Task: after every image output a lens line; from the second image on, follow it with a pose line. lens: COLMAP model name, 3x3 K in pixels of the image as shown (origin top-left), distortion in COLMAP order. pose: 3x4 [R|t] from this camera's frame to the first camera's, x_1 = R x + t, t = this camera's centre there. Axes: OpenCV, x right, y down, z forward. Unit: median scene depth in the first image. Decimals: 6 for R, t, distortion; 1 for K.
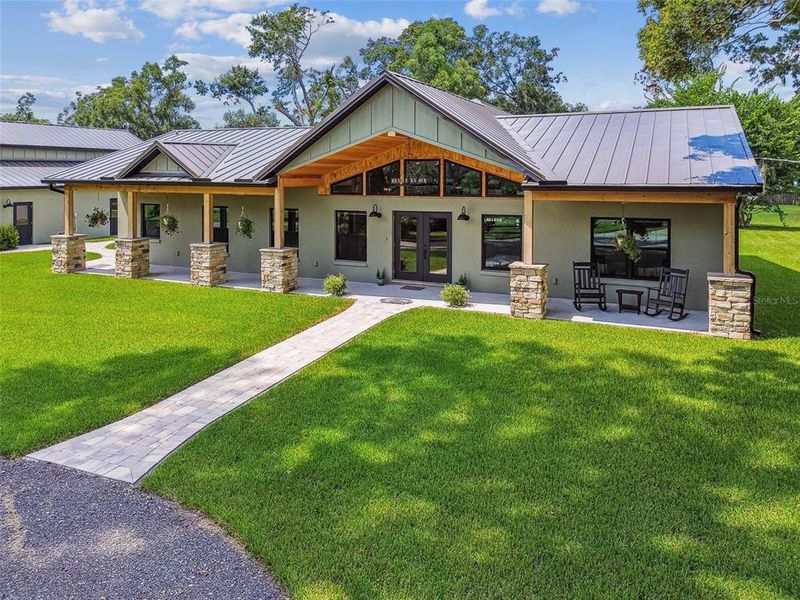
lens RADIAL K [[601.2, 0, 398.6], [0, 601.2, 203.7], [0, 0, 1]] dist [0.083855, -0.001591]
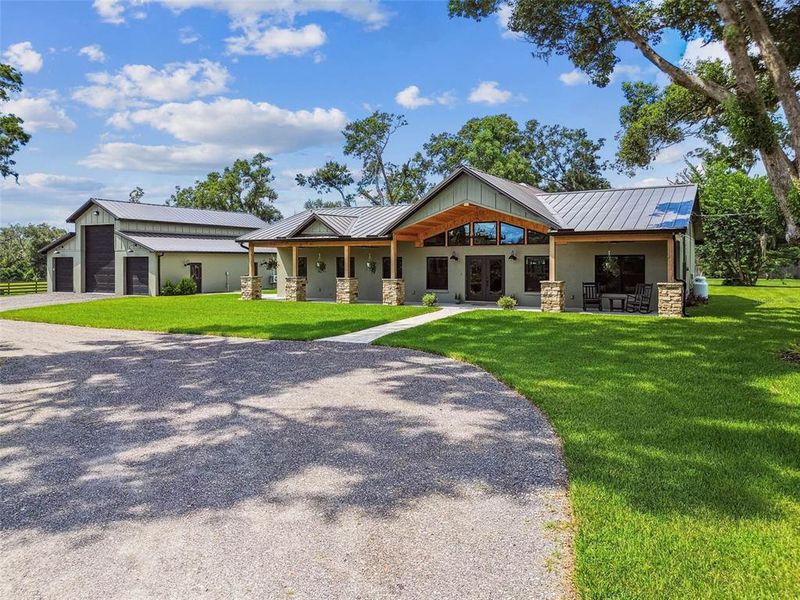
lens RADIAL K [[585.2, 0, 398.9], [0, 585.2, 272.4], [0, 0, 1]] dist [0.116484, -0.001764]
pose [[0.995639, -0.000396, -0.093289, -0.037143], [-0.002441, 0.999538, -0.030296, 0.093199], [0.093258, 0.030391, 0.995178, -0.471254]]
